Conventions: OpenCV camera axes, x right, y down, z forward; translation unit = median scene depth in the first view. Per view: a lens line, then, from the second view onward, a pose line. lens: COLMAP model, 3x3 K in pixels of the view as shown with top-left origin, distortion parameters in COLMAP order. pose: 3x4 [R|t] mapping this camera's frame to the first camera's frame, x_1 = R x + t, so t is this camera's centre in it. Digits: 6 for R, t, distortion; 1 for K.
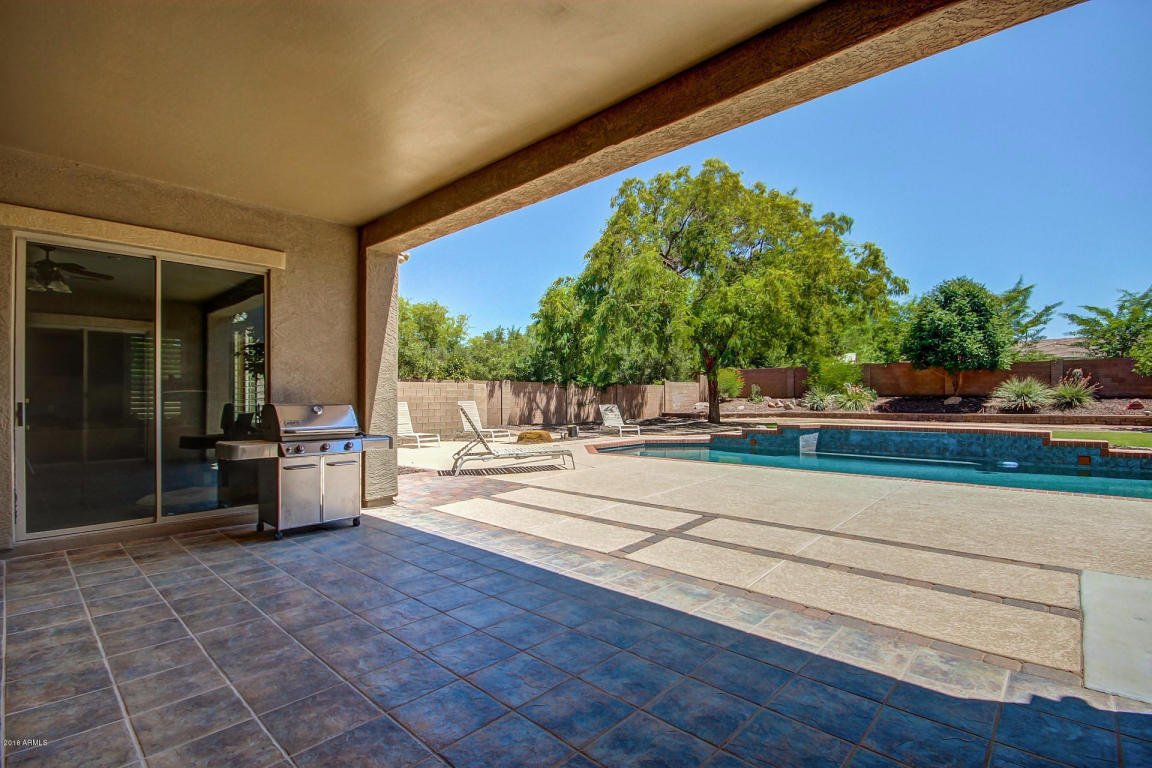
lens RADIAL K [[530.1, 0, 577.6], [0, 530.1, 397.1], [0, 0, 1]] dist [-0.002141, -0.000090]
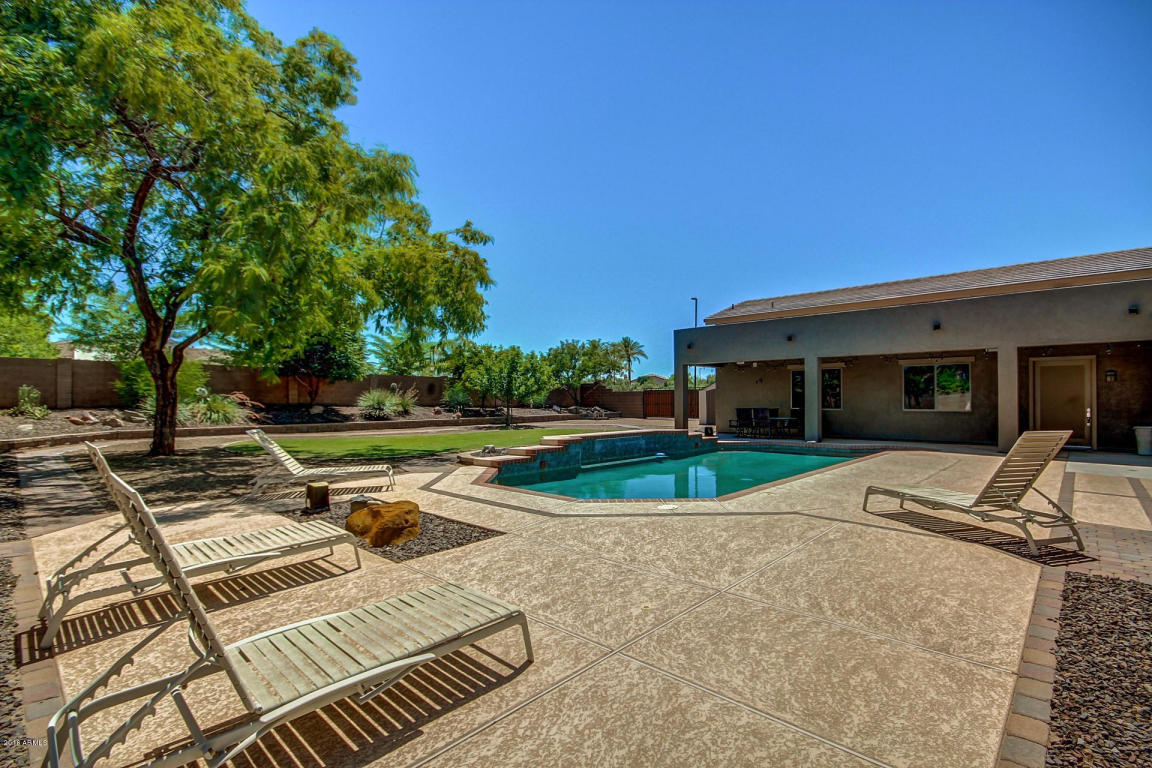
lens RADIAL K [[530.1, 0, 577.6], [0, 530.1, 397.1], [0, 0, 1]] dist [-0.002141, -0.000090]
pose [[0.006472, 0.011589, 0.999912, -0.332820], [0.001912, 0.999931, -0.011601, -0.005597], [-0.999977, 0.001986, 0.006449, 0.638595]]
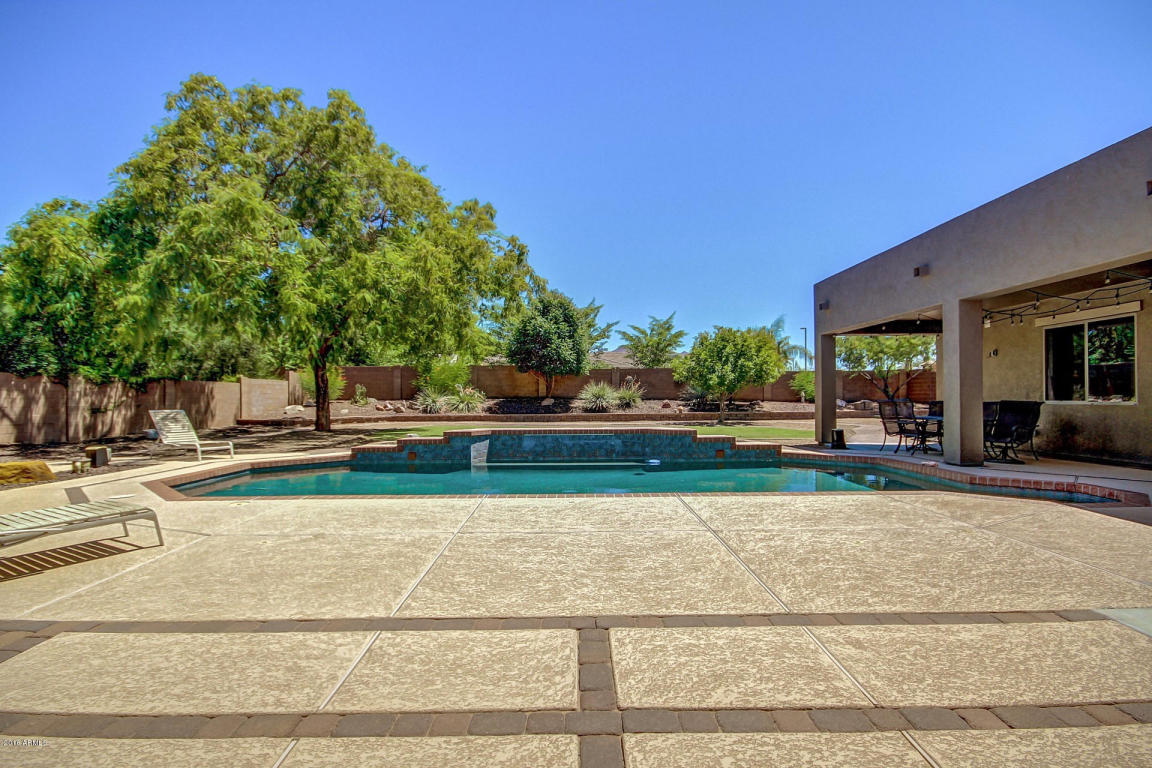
lens RADIAL K [[551.8, 0, 575.4], [0, 551.8, 394.5], [0, 0, 1]] dist [-0.002010, -0.000513]
pose [[0.730700, 0.005639, 0.682675, -0.032010], [0.000590, 0.999960, -0.008892, 0.001817], [-0.682698, 0.006900, 0.730668, 0.164228]]
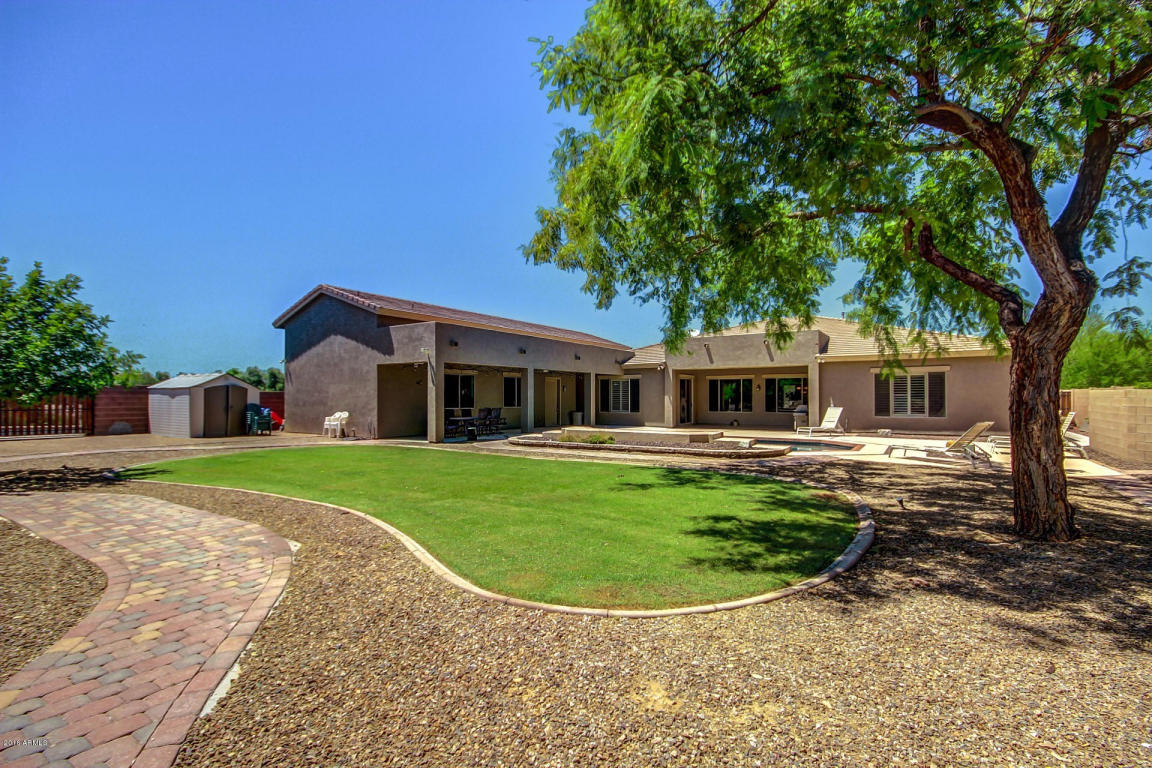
lens RADIAL K [[530.1, 0, 577.6], [0, 530.1, 397.1], [0, 0, 1]] dist [-0.002141, -0.000090]
pose [[-0.987414, 0.007146, -0.157997, 0.561323], [0.006633, 0.999971, 0.003775, -0.021040], [0.158019, 0.002680, -0.987432, 1.355198]]
